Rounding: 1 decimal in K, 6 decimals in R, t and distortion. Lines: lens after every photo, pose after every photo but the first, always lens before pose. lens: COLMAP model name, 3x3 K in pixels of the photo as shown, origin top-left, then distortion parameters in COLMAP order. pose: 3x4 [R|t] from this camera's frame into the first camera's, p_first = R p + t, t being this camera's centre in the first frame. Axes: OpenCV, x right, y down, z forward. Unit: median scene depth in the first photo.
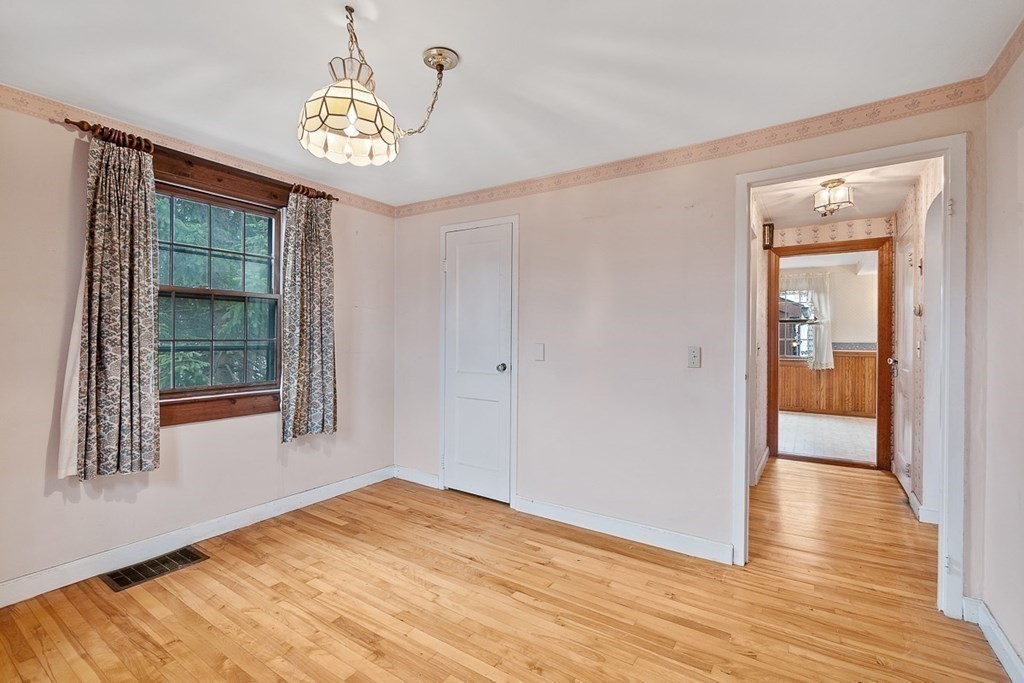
lens RADIAL K [[450.1, 0, 500.4], [0, 450.1, 334.7], [0, 0, 1]] dist [-0.002246, -0.000236]
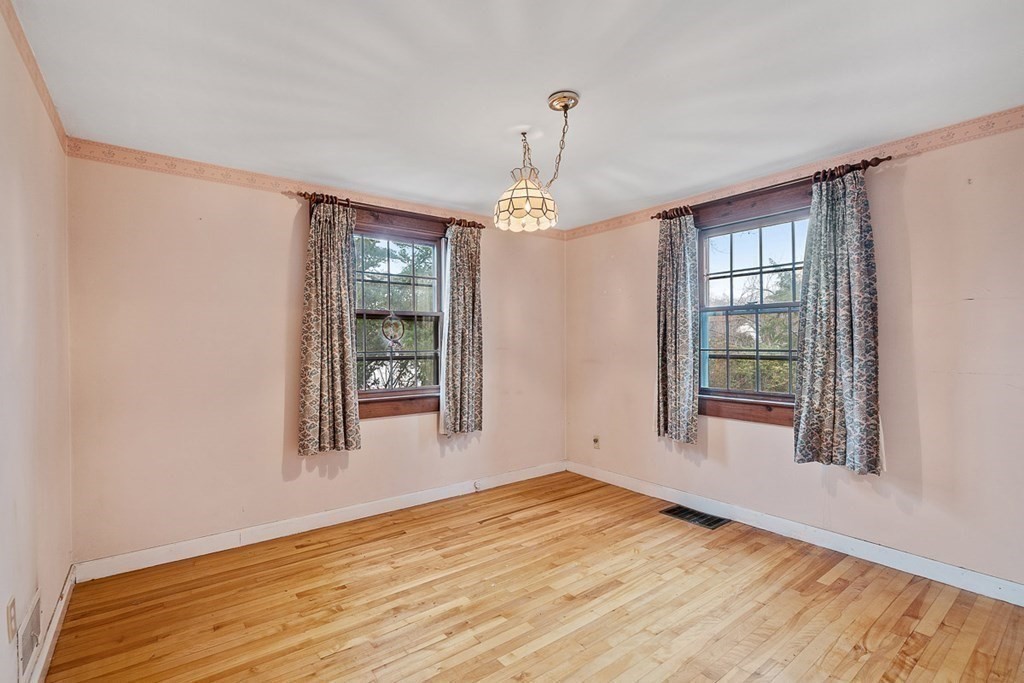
lens RADIAL K [[476.2, 0, 512.0], [0, 476.2, 341.5], [0, 0, 1]] dist [0.000228, 0.000270]
pose [[-0.299382, -0.006903, -0.954108, 0.752788], [0.006849, 0.999933, -0.009384, -0.002238], [0.954109, -0.009344, -0.299315, 0.881640]]
